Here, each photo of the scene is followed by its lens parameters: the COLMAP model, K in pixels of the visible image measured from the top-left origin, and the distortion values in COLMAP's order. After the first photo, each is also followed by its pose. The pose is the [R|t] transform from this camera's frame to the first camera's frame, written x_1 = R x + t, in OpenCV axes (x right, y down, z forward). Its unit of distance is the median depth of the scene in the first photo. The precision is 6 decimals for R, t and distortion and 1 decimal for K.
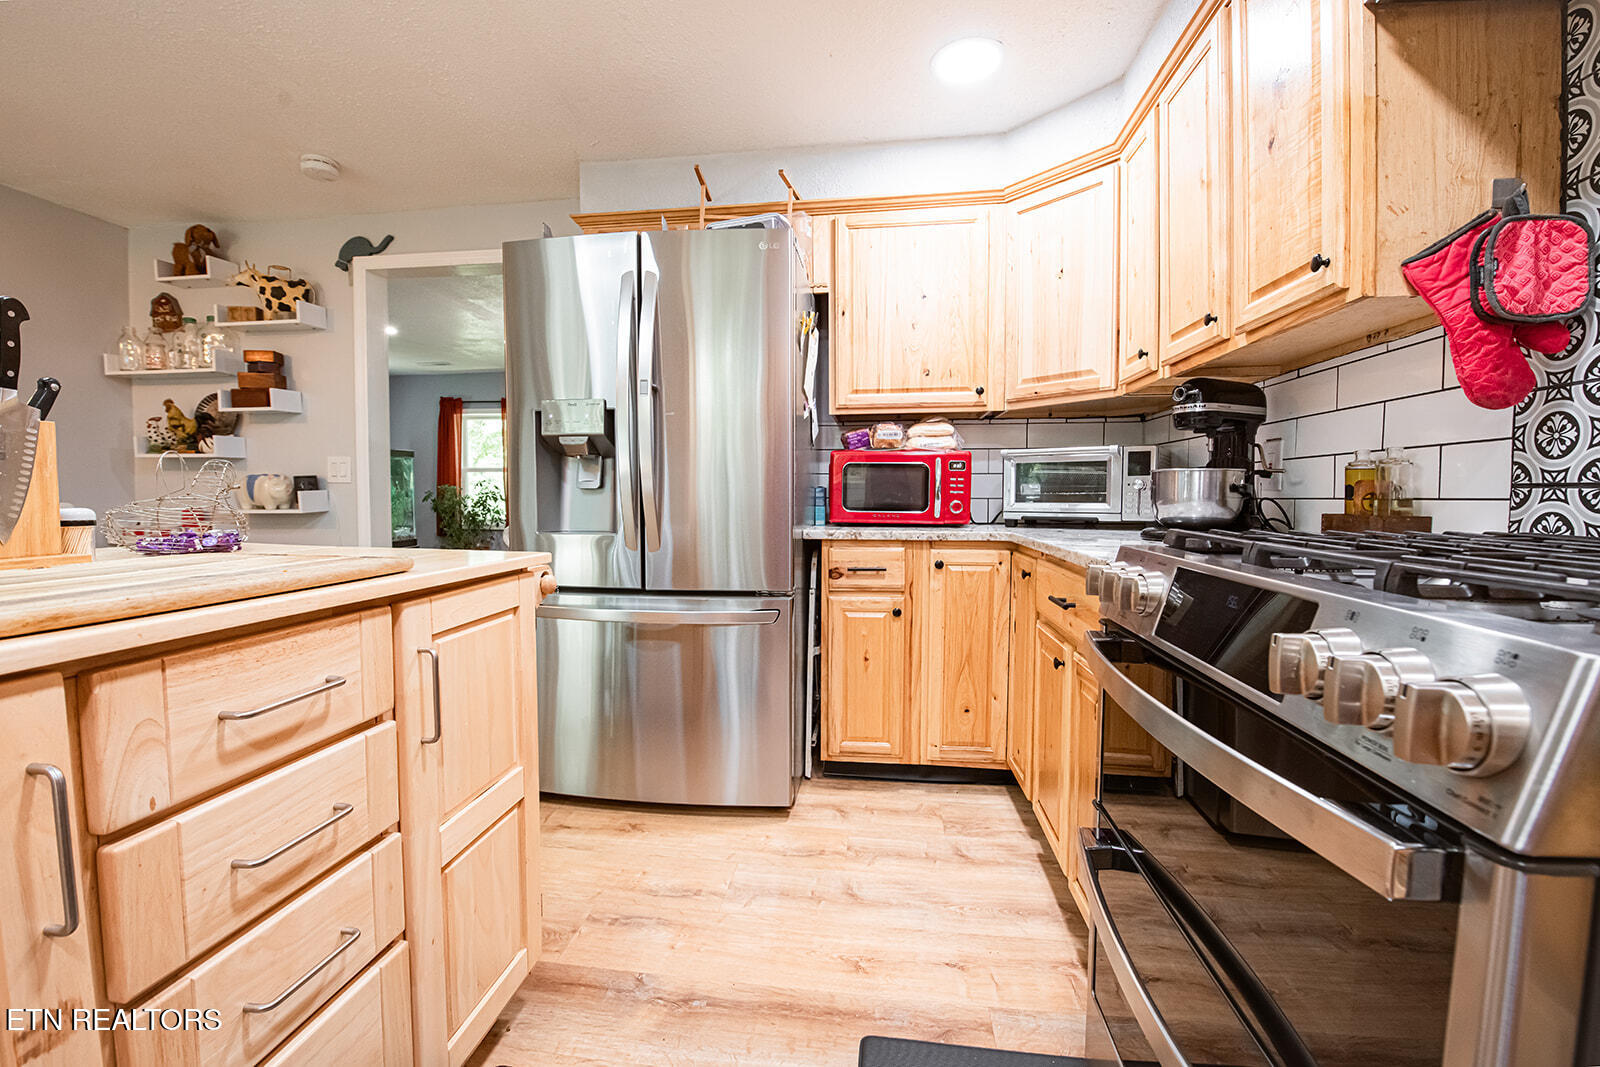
lens RADIAL K [[665.7, 0, 800.0], [0, 665.7, 533.5], [0, 0, 1]] dist [-0.026649, 0.000055]
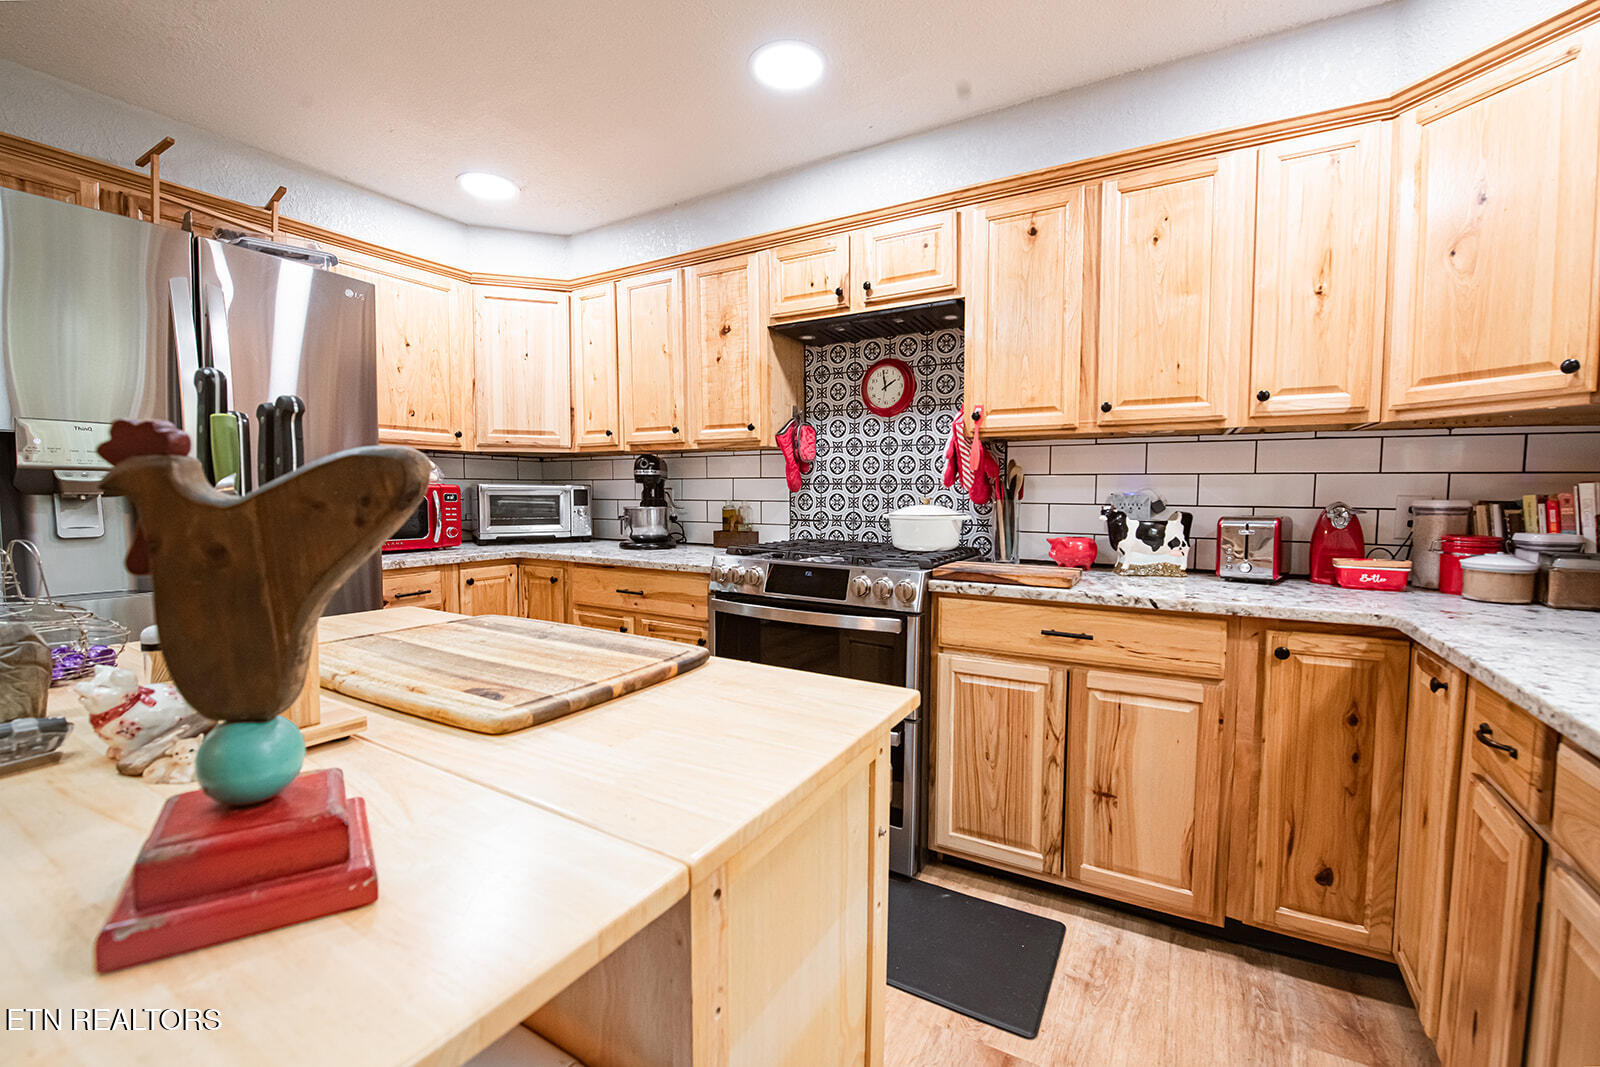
lens RADIAL K [[646.9, 0, 800.0], [0, 646.9, 533.5], [0, 0, 1]] dist [-0.000169, -0.000008]
pose [[0.373492, -0.059407, 0.925729, -0.665414], [0.045180, 0.997928, 0.045812, -0.069251], [-0.926532, 0.024714, 0.375402, -0.010121]]
